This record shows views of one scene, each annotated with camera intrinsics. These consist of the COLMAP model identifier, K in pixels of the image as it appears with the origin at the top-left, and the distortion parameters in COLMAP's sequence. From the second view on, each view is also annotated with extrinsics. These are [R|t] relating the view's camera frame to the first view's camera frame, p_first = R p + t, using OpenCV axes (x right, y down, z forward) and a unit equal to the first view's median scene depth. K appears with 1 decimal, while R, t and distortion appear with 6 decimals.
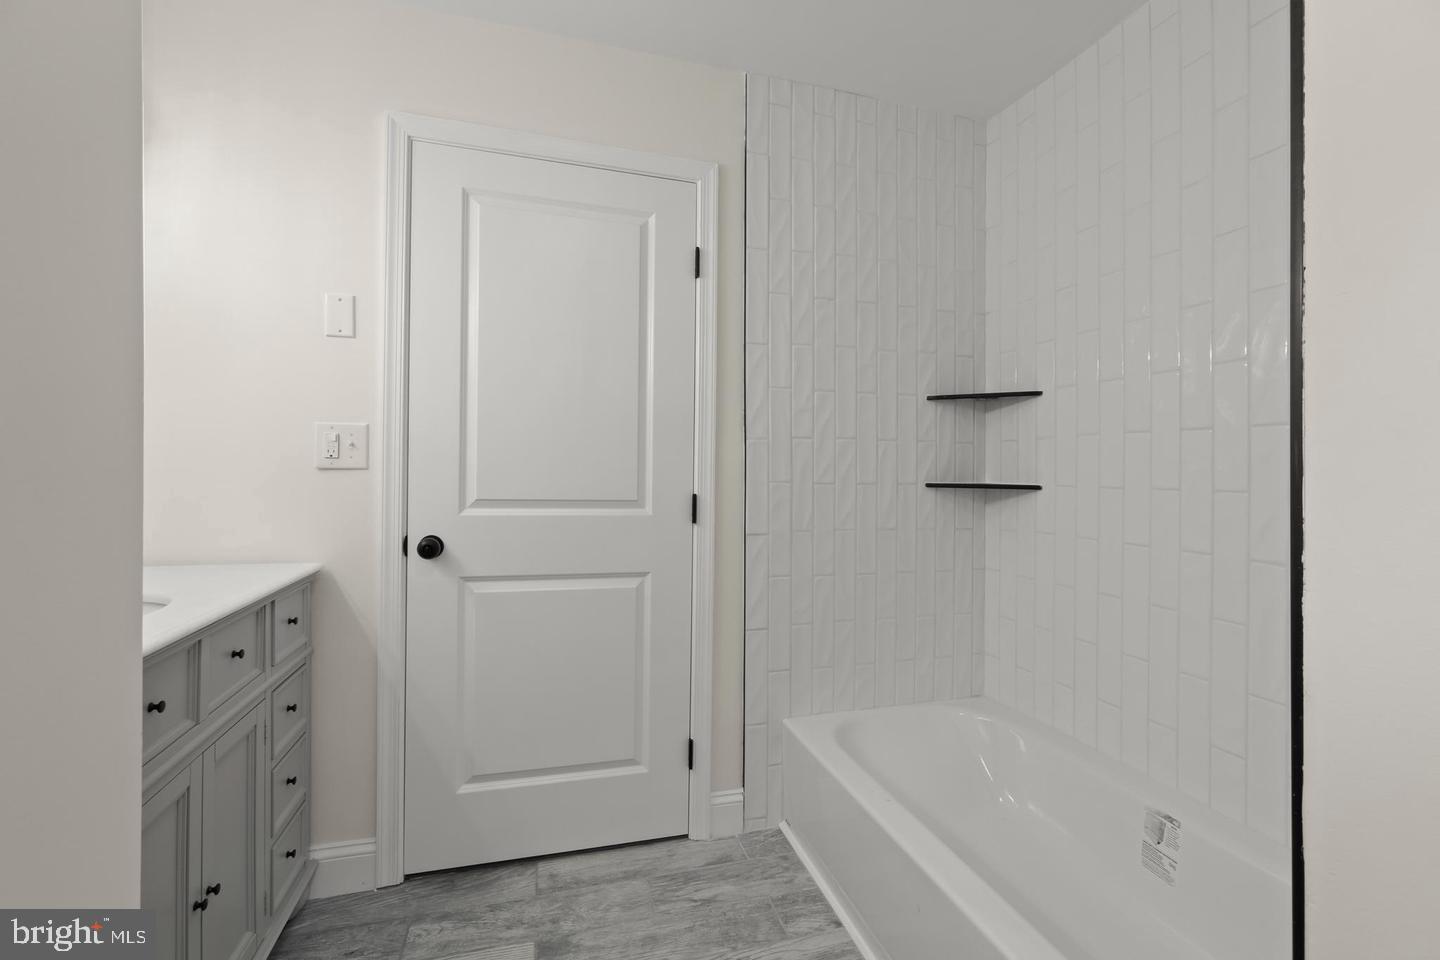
lens RADIAL K [[616.7, 0, 720.5], [0, 616.7, 474.1], [0, 0, 1]] dist [-0.005758, 0.001409]
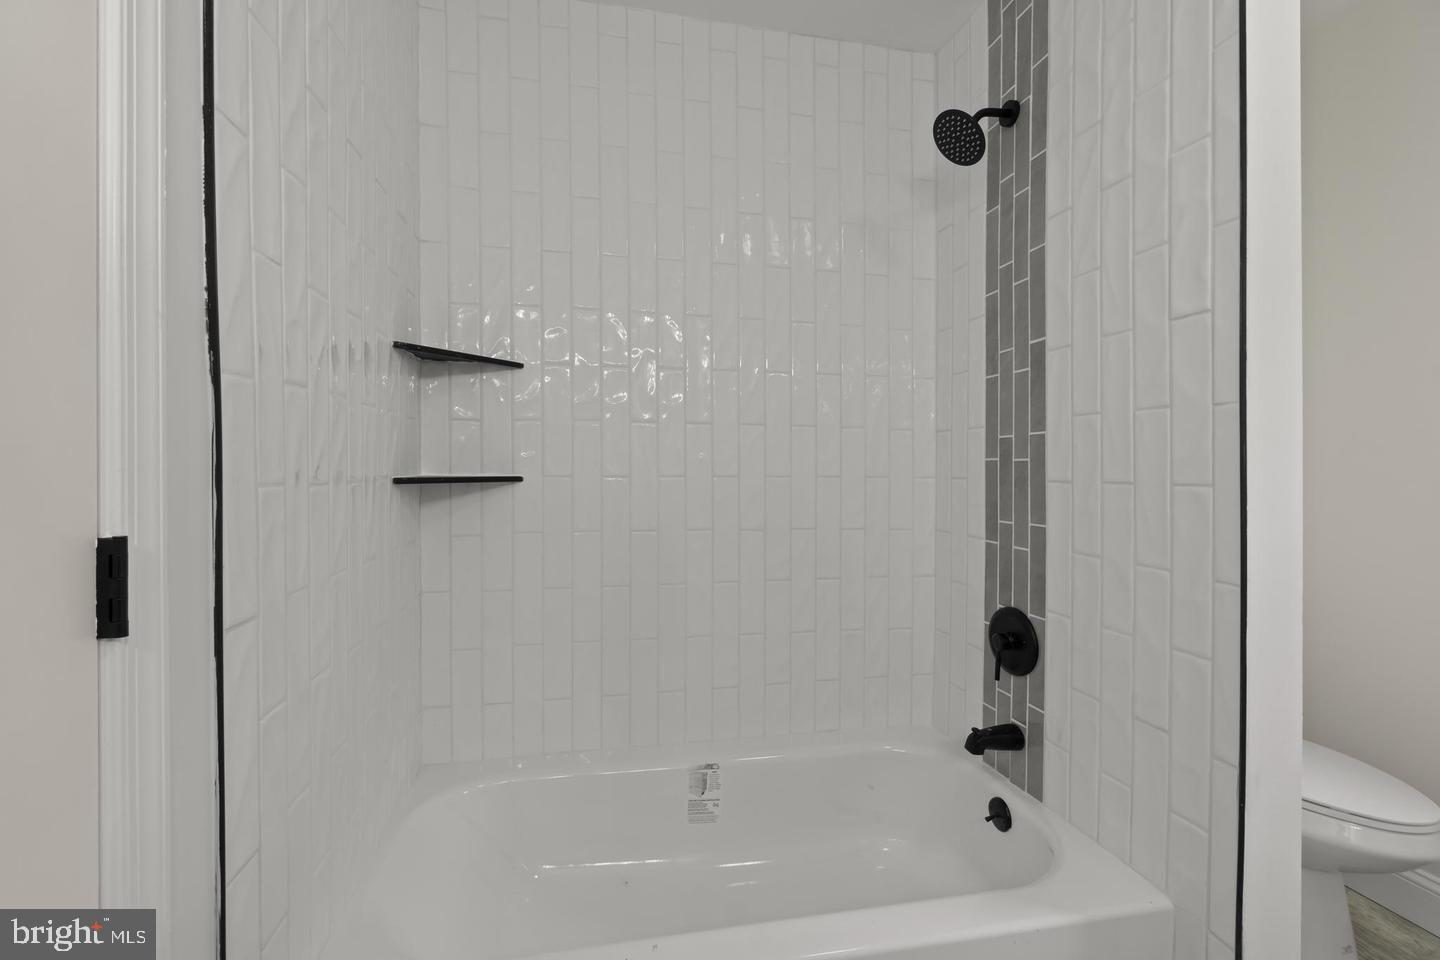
lens RADIAL K [[616.7, 0, 721.0], [0, 616.7, 475.5], [0, 0, 1]] dist [-0.005758, 0.001409]
pose [[0.093722, -0.026092, 0.995256, -0.286275], [0.000965, 0.999658, 0.026117, -0.004625], [-0.995598, -0.001488, 0.093716, 0.646941]]
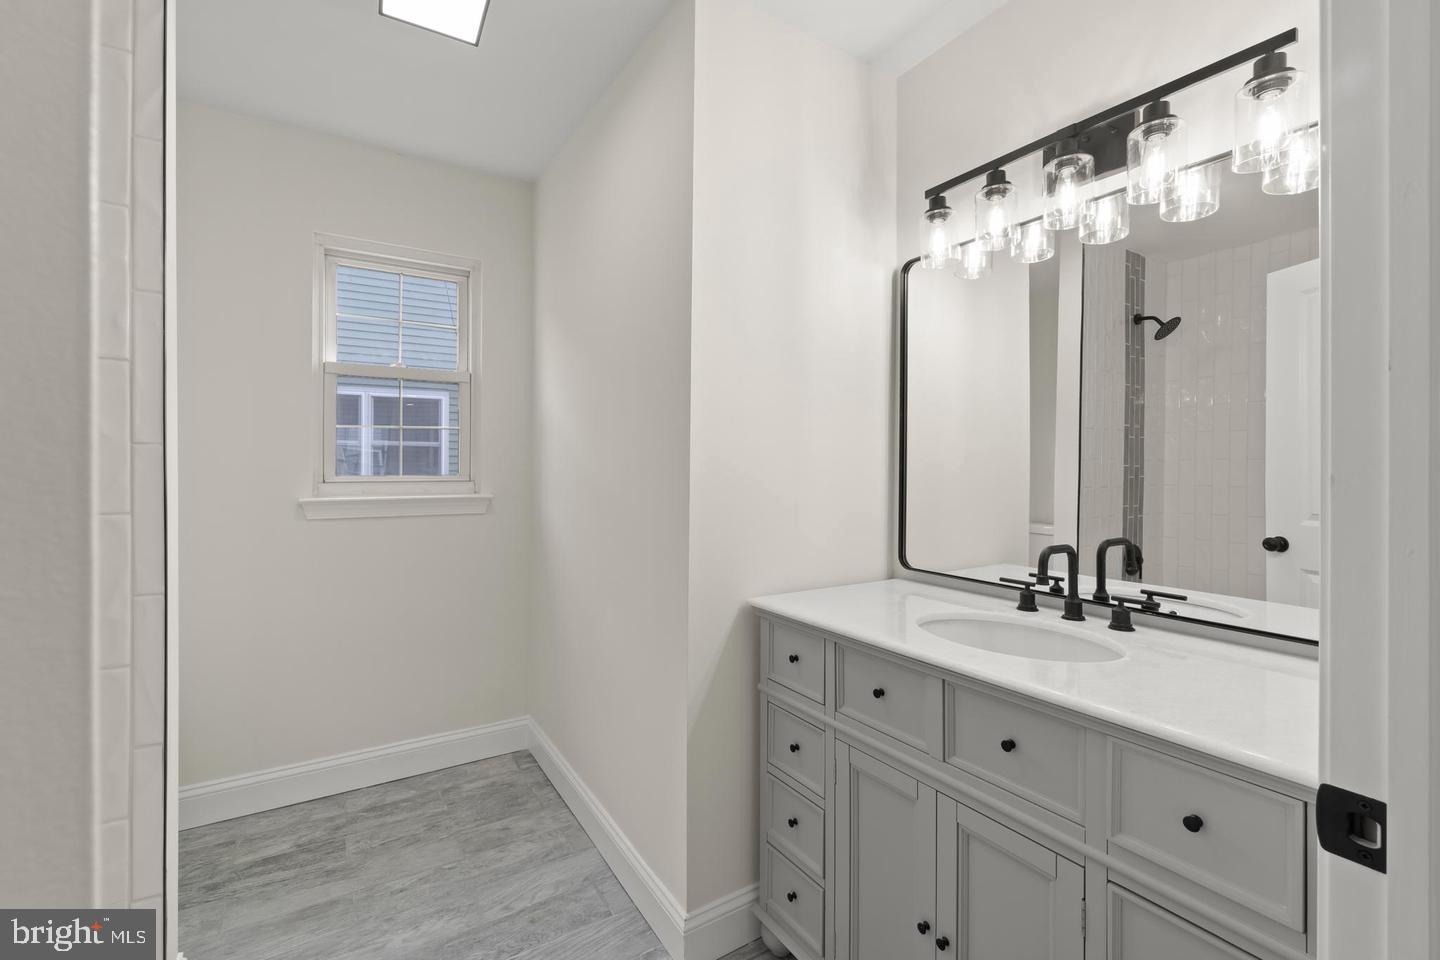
lens RADIAL K [[616.7, 0, 719.5], [0, 616.7, 474.5], [0, 0, 1]] dist [-0.005758, 0.001409]
pose [[-0.960990, -0.011176, -0.276357, -0.115073], [-0.011680, 0.999932, 0.000176, -0.026170], [0.276336, 0.003396, -0.961055, 1.006290]]
